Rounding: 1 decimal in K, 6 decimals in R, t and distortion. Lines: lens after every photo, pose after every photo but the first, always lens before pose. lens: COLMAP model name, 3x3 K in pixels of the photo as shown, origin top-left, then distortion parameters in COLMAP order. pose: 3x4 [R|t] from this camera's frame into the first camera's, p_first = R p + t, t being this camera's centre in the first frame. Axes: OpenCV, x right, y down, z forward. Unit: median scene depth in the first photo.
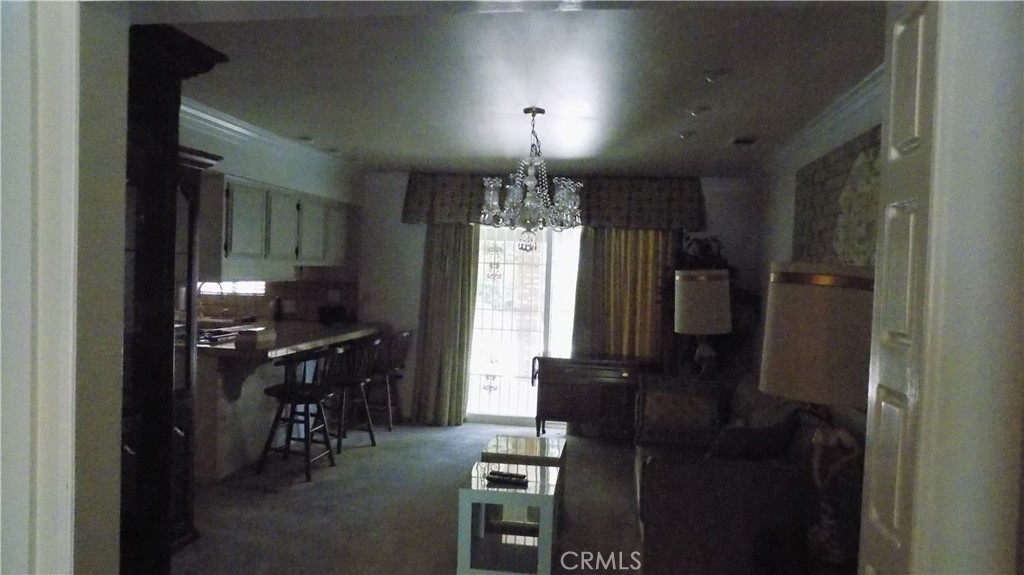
lens RADIAL K [[688.1, 0, 514.0], [0, 688.1, 281.6], [0, 0, 1]] dist [-0.082057, 0.081149]
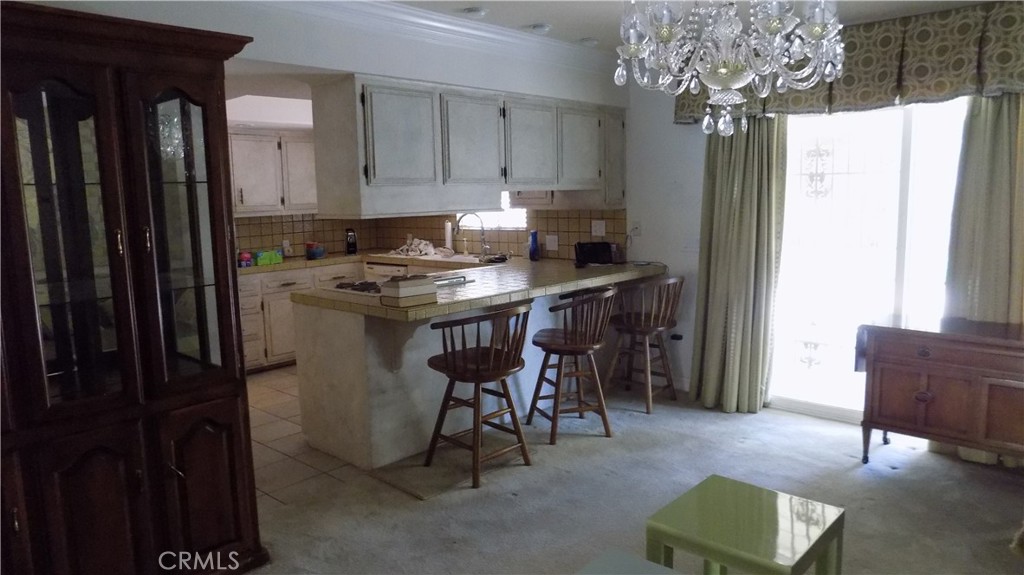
lens RADIAL K [[688.1, 0, 514.0], [0, 688.1, 281.6], [0, 0, 1]] dist [-0.082057, 0.081149]
pose [[0.833646, 0.023224, -0.551810, 0.104559], [0.035857, 0.994732, 0.096036, 0.003041], [0.551134, -0.099846, 0.828422, 0.342179]]
